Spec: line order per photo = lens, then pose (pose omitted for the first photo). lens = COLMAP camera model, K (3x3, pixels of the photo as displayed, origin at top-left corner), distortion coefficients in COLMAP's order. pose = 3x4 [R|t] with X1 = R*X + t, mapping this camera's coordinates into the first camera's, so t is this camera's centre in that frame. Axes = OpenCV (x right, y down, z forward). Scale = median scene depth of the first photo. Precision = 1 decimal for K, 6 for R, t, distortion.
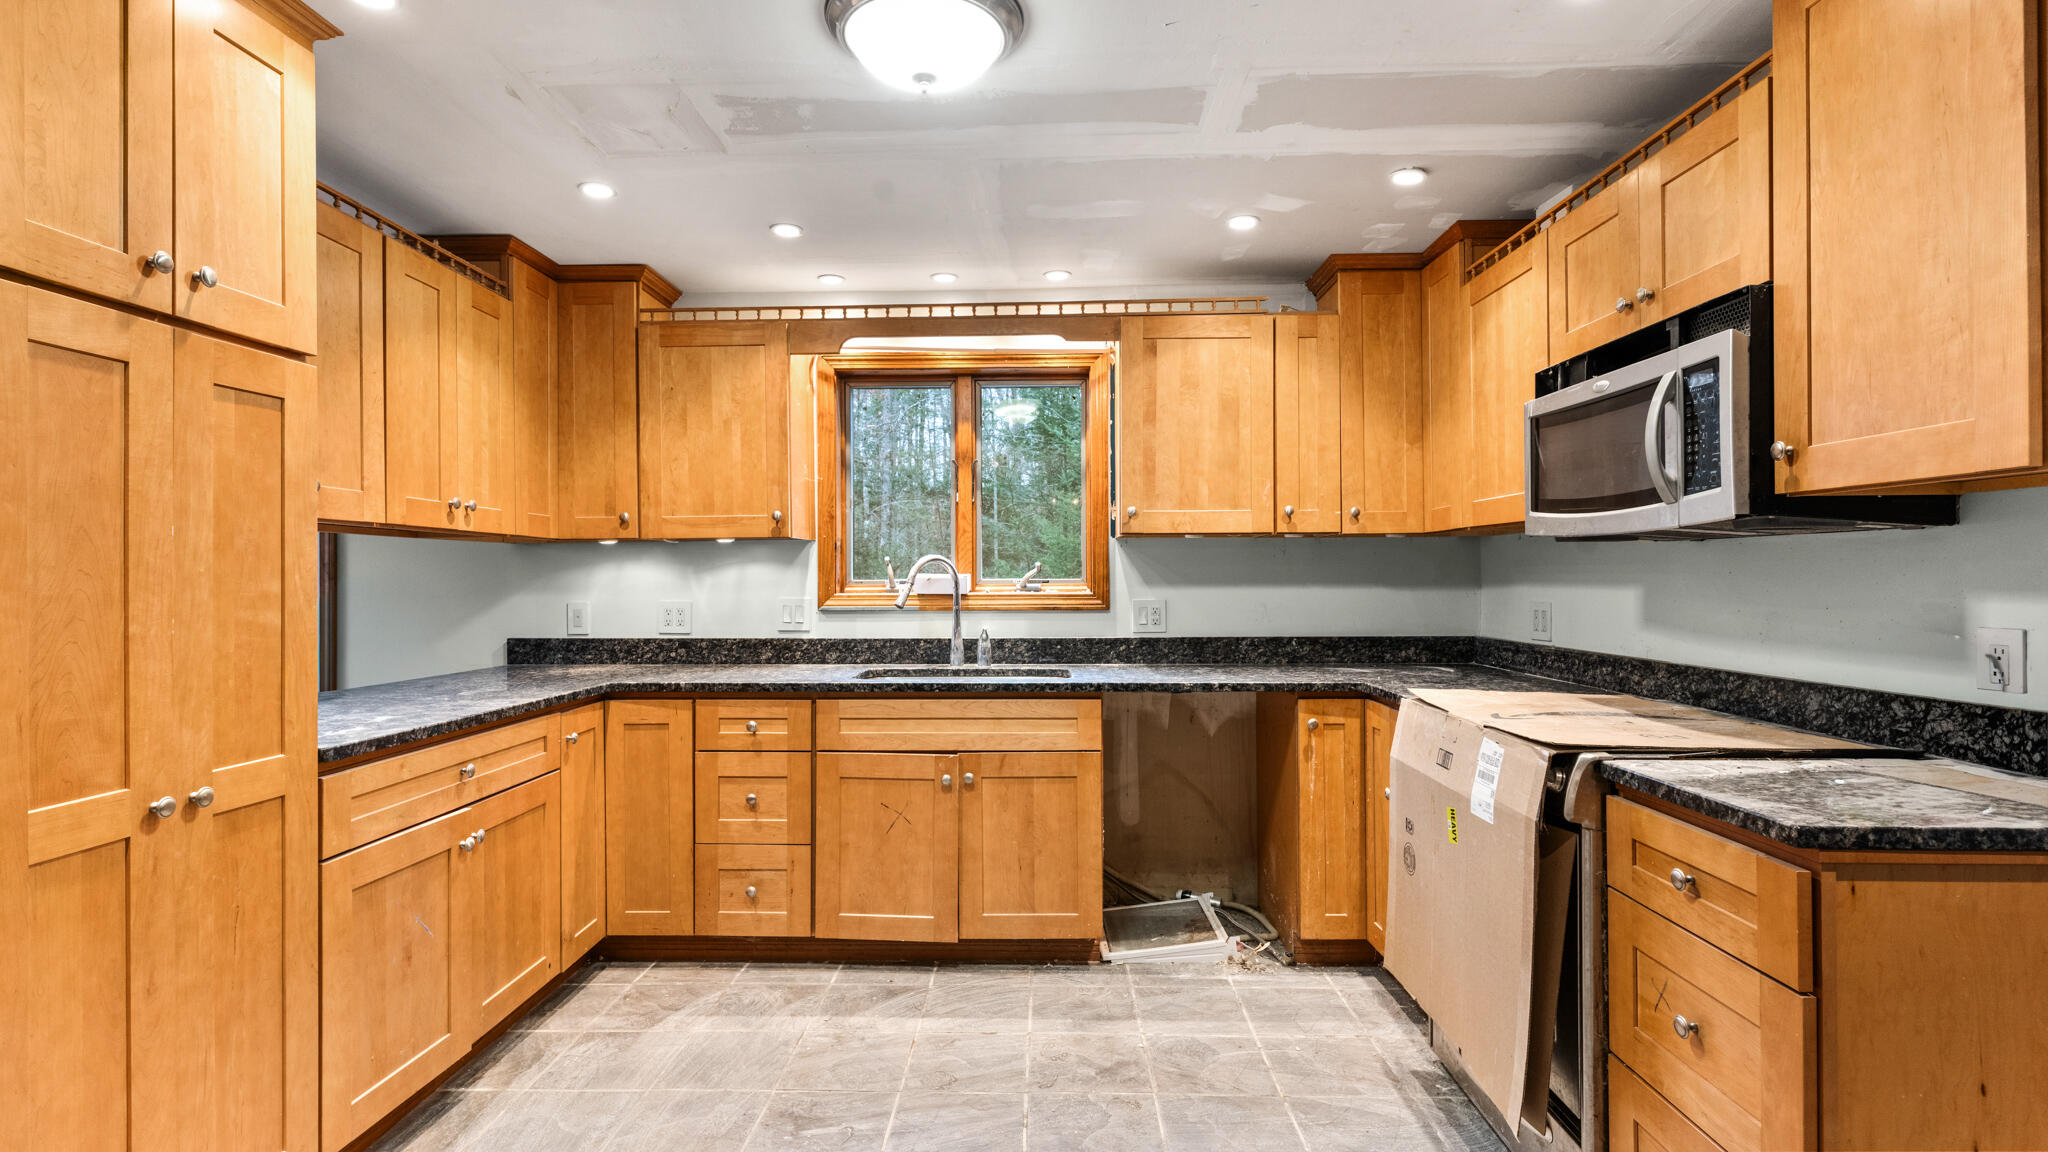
lens RADIAL K [[980.1, 0, 1004.3], [0, 980.1, 578.1], [0, 0, 1]] dist [-0.001246, 0.001465]
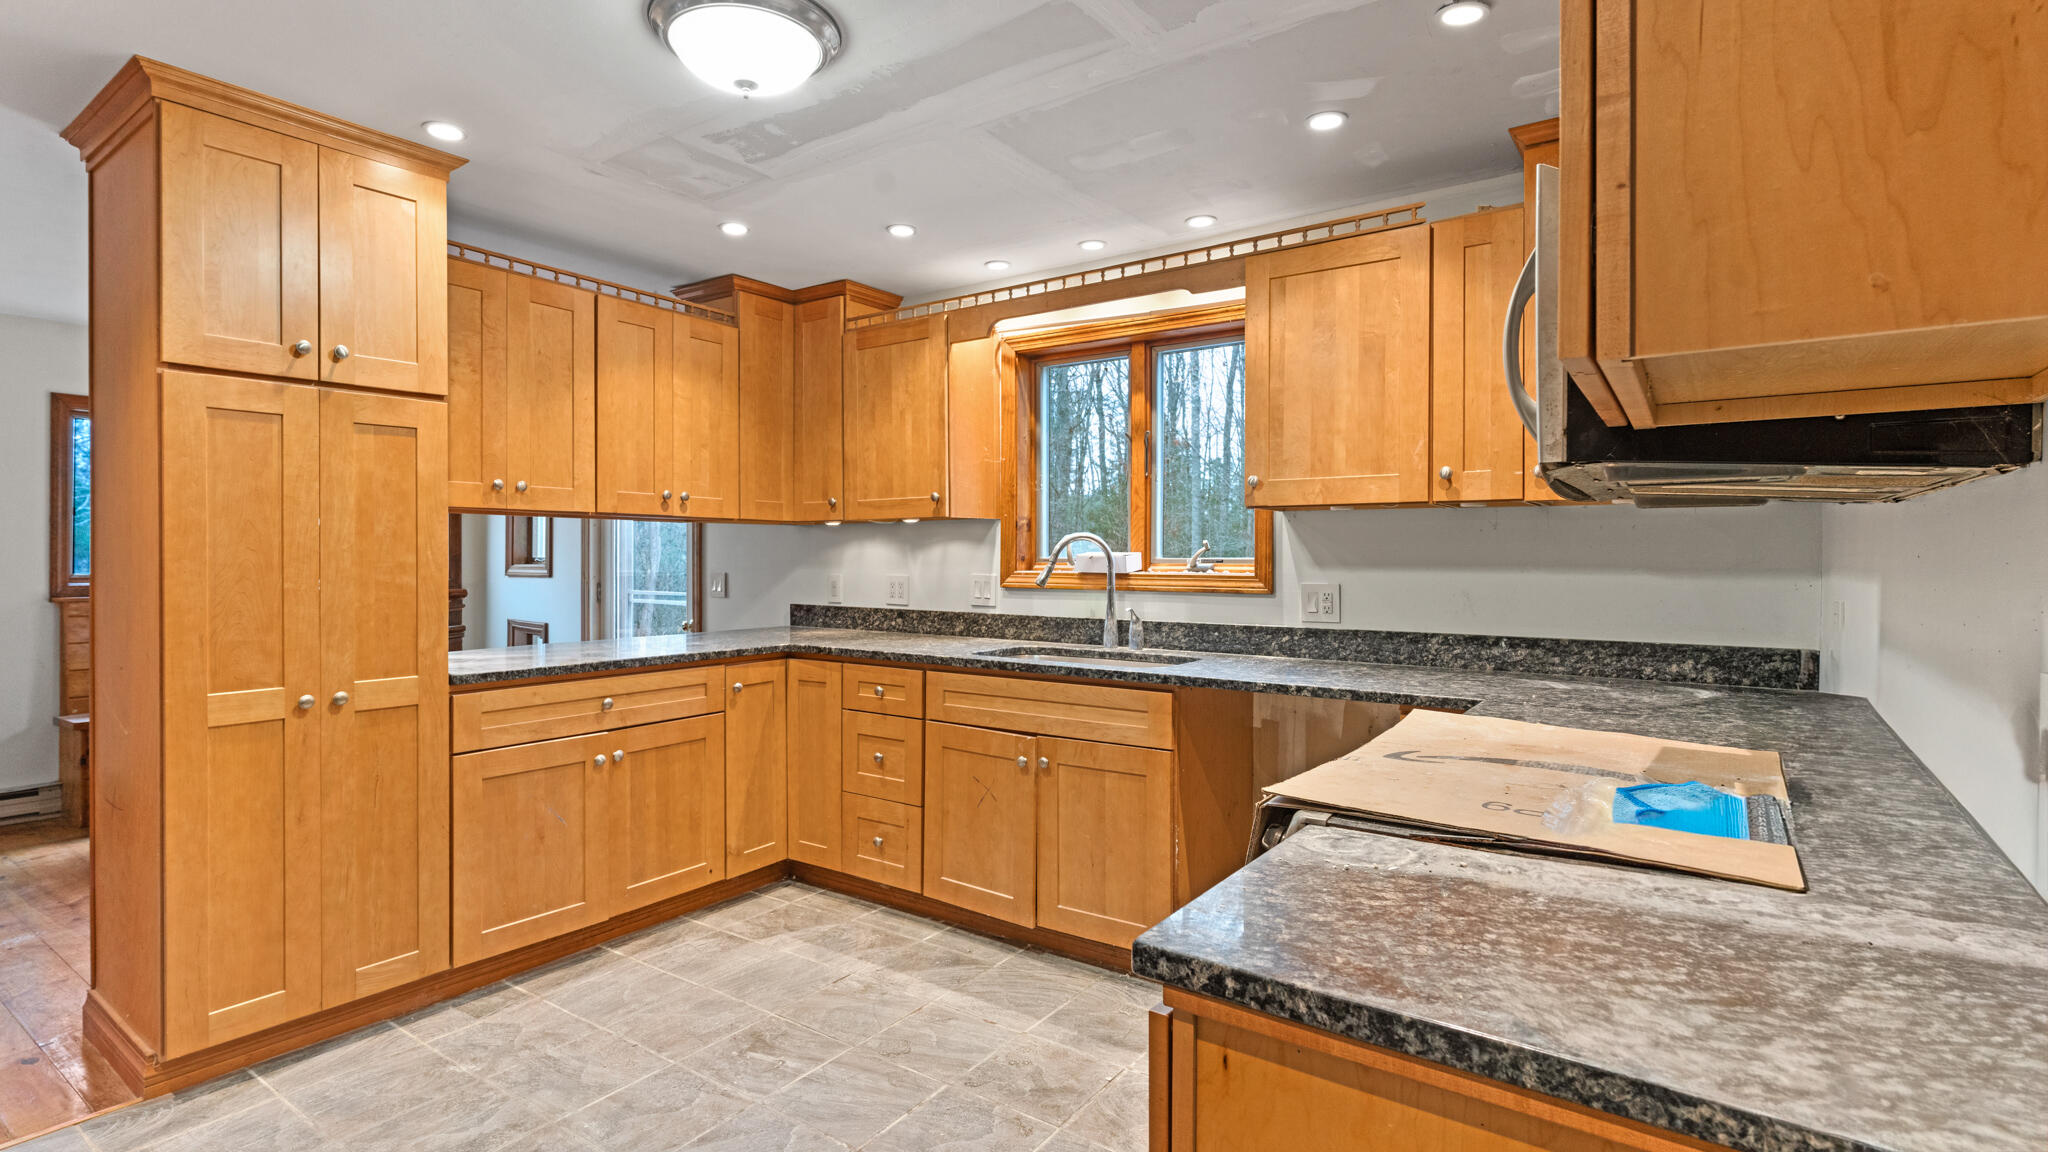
lens RADIAL K [[980.1, 0, 1003.1], [0, 980.1, 562.5], [0, 0, 1]] dist [-0.001246, 0.001465]
pose [[0.831349, 0.010356, -0.555654, 0.478799], [-0.006107, 0.999936, 0.009500, -0.003324], [0.555717, -0.004504, 0.831359, 0.174691]]
